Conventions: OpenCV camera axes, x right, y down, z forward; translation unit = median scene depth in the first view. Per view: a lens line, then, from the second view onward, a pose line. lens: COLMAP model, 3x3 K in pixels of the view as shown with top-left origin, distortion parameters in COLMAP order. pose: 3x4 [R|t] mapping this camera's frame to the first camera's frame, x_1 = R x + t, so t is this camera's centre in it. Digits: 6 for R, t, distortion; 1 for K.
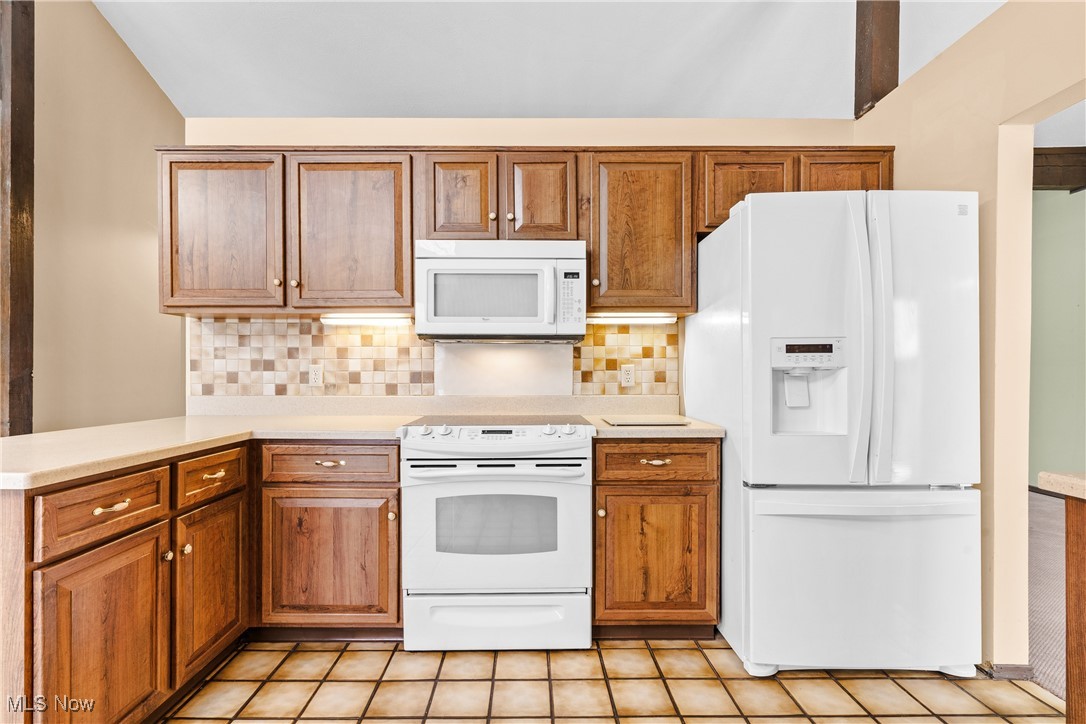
lens RADIAL K [[514.5, 0, 534.4], [0, 514.5, 376.8], [0, 0, 1]] dist [0.001920, 0.000138]
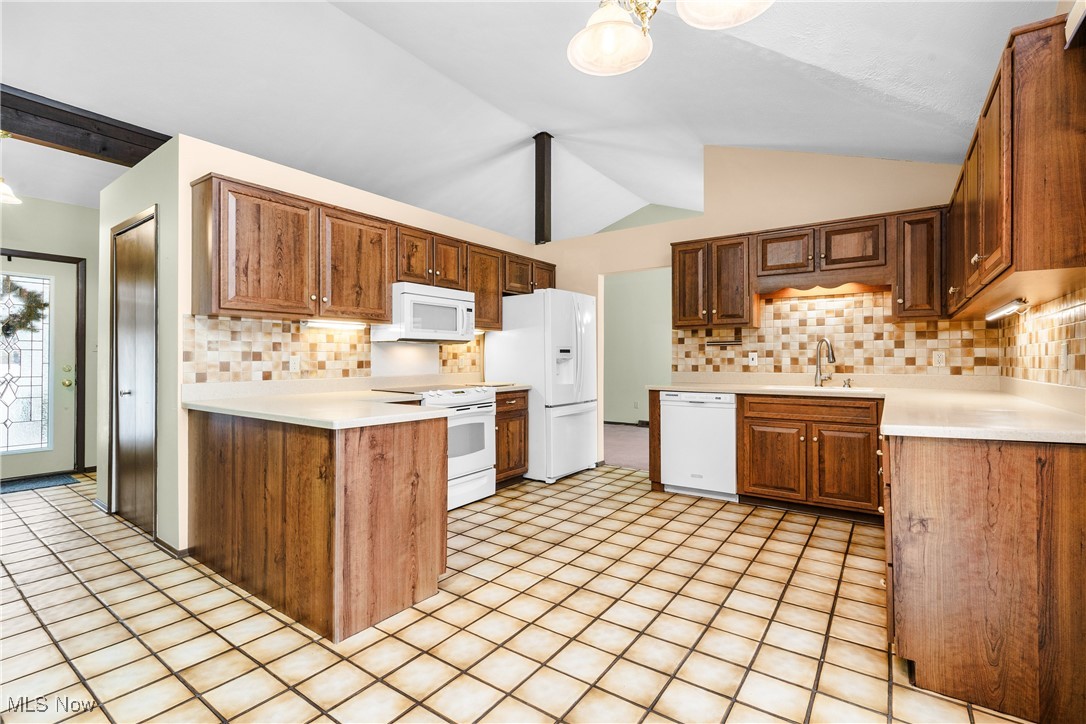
lens RADIAL K [[494.9, 0, 530.5], [0, 494.9, 359.0], [0, 0, 1]] dist [-0.000202, 0.000096]
pose [[0.596661, -0.003384, 0.802486, -1.081235], [0.008037, 0.999966, -0.001759, -0.008493], [-0.802453, 0.007499, 0.596668, -0.238974]]
